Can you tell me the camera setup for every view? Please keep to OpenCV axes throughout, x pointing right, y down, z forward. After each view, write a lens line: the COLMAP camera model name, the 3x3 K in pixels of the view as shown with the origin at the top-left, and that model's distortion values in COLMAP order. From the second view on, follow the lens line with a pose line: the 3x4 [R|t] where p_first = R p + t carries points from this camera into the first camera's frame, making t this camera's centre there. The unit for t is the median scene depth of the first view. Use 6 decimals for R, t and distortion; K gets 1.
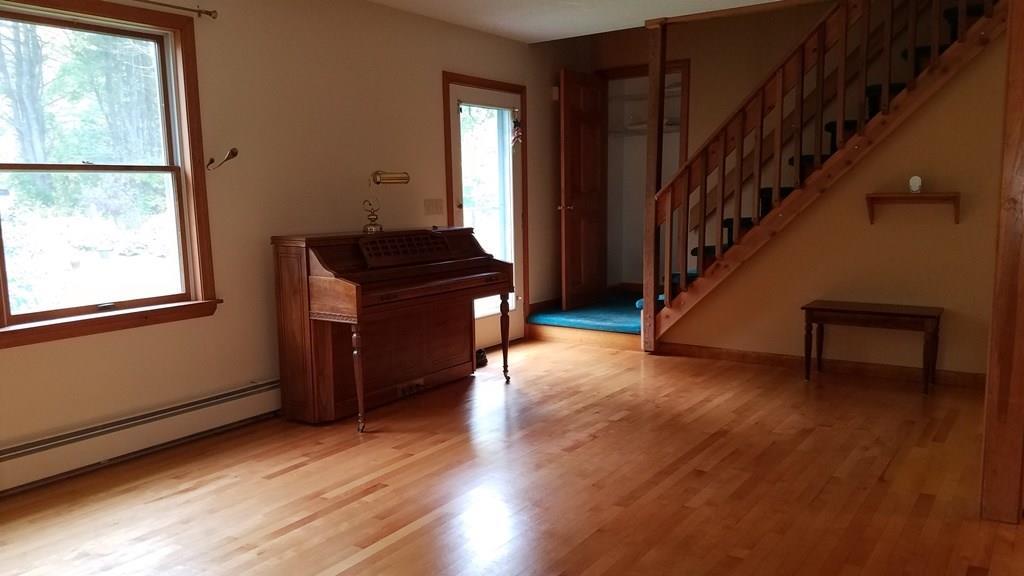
lens RADIAL K [[748.8, 0, 514.8], [0, 748.8, 302.9], [0, 0, 1]] dist [0.110669, -0.196892]
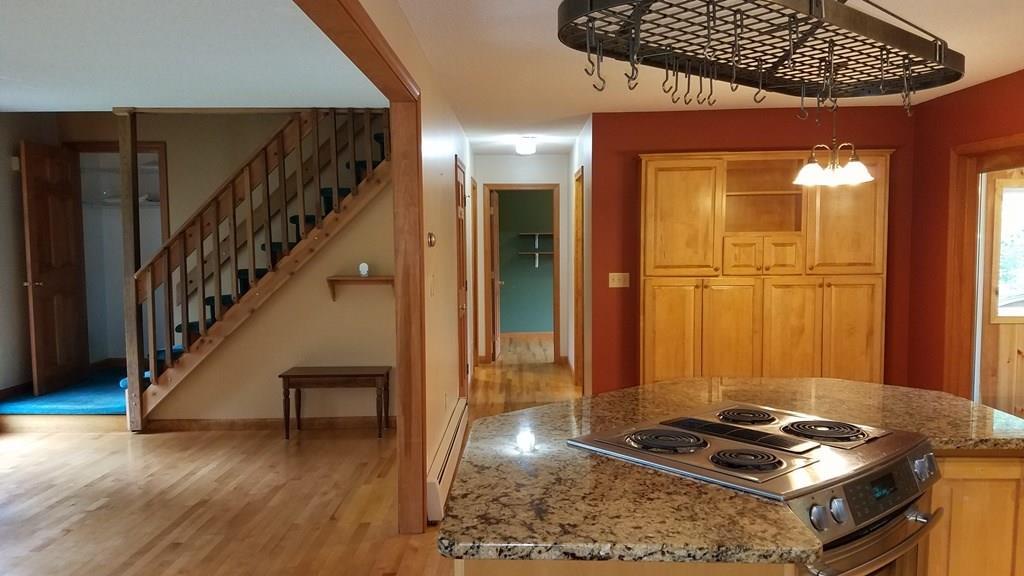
lens RADIAL K [[748.8, 0, 514.8], [0, 748.8, 302.9], [0, 0, 1]] dist [0.110669, -0.196892]
pose [[0.814401, -0.031781, 0.579431, 0.012519], [0.071533, 0.996382, -0.045891, -0.025088], [-0.575876, 0.078822, 0.813728, -0.131194]]
